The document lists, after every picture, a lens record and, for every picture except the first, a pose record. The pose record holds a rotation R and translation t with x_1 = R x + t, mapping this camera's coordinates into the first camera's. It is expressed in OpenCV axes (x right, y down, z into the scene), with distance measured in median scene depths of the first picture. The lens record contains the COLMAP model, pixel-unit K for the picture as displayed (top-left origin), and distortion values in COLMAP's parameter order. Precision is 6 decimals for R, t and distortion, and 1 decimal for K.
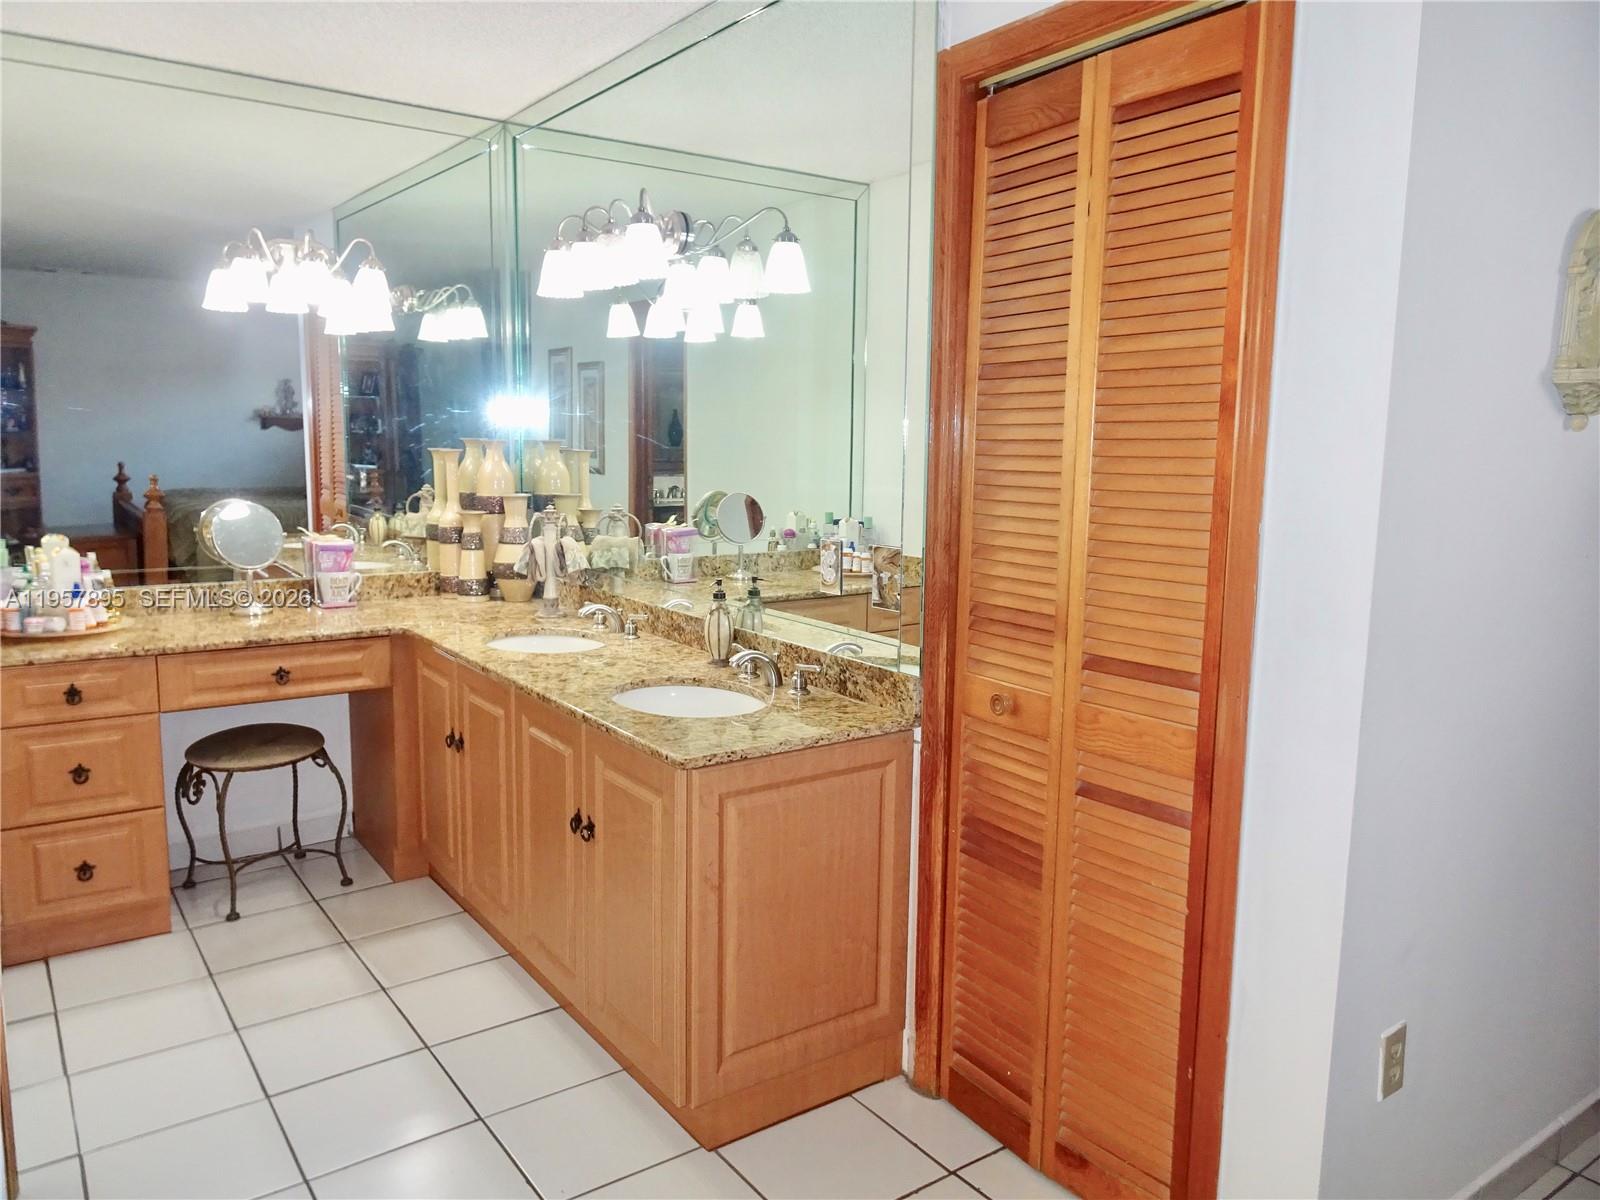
lens RADIAL K [[1135.7, 0, 801.7], [0, 1135.7, 595.6], [0, 0, 1]] dist [-0.006099, 0.000112]
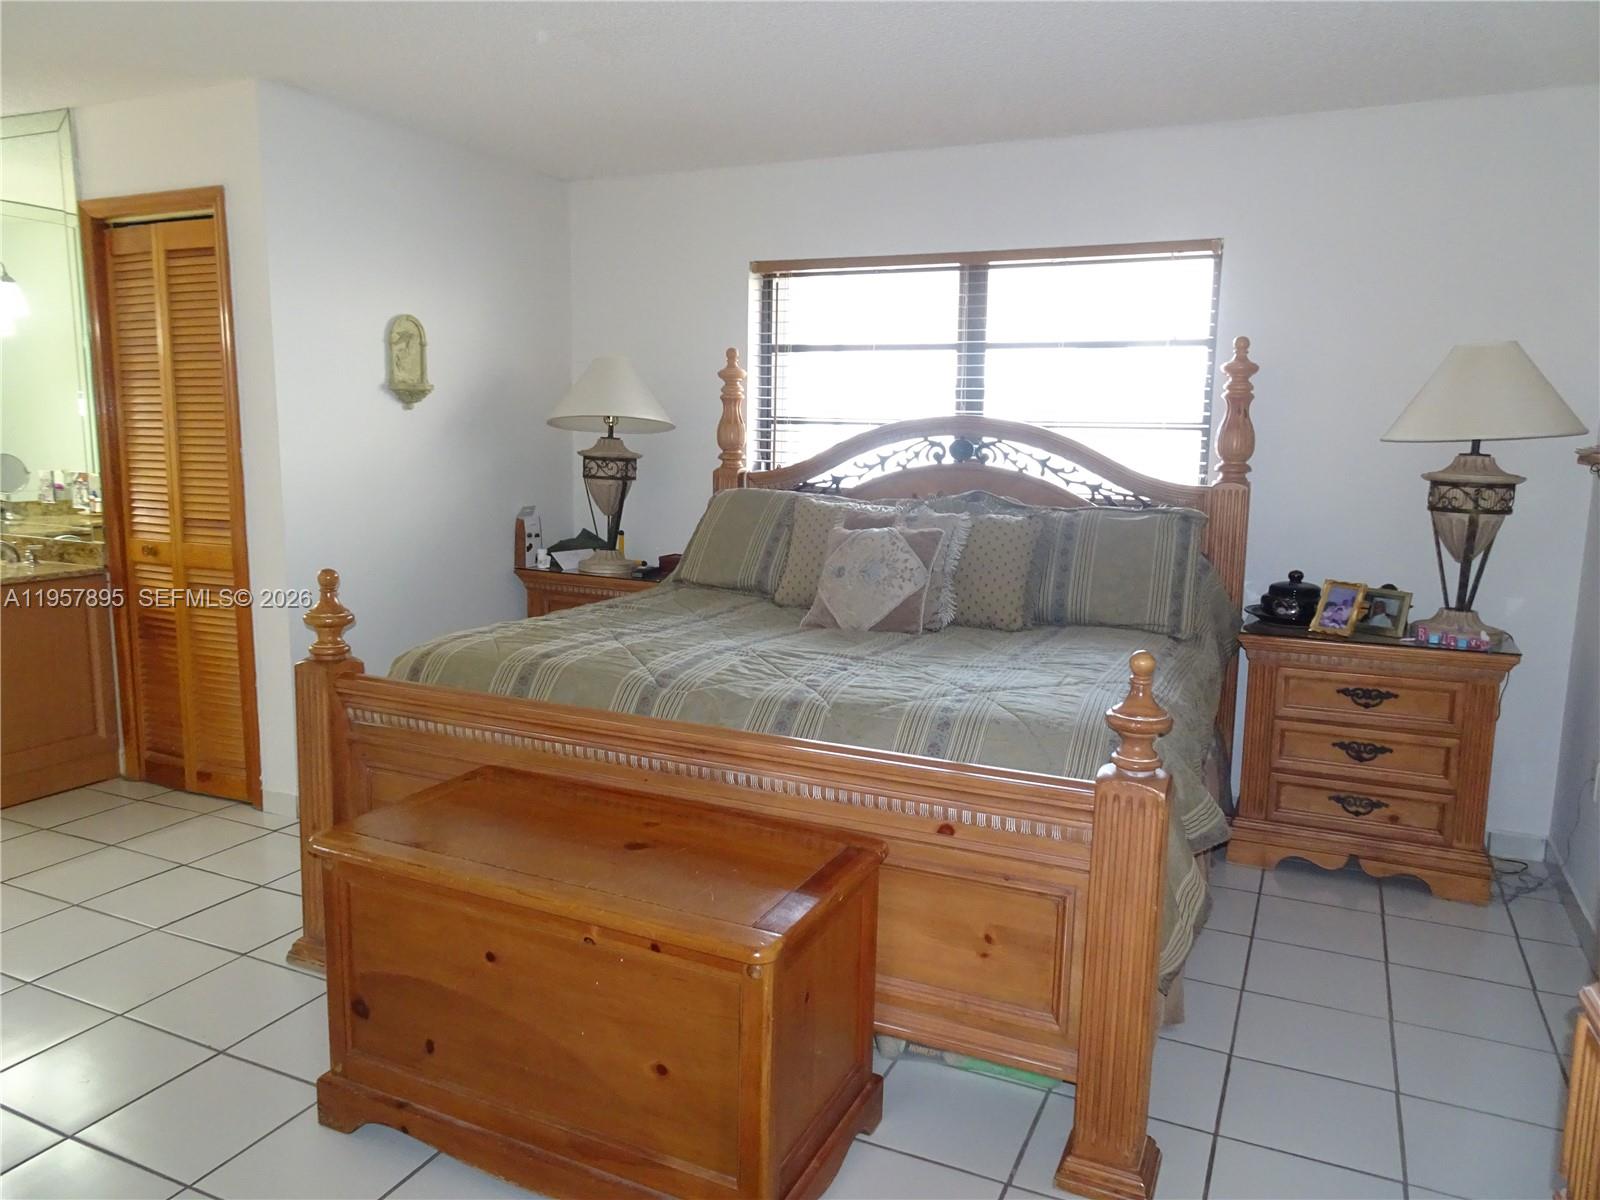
lens RADIAL K [[1135.7, 0, 792.8], [0, 1135.7, 608.5], [0, 0, 1]] dist [-0.006099, 0.000112]
pose [[0.870582, -0.074453, 0.486358, 0.173457], [0.059743, 0.997167, 0.045709, 0.157850], [-0.488384, -0.010737, 0.872563, -1.104101]]
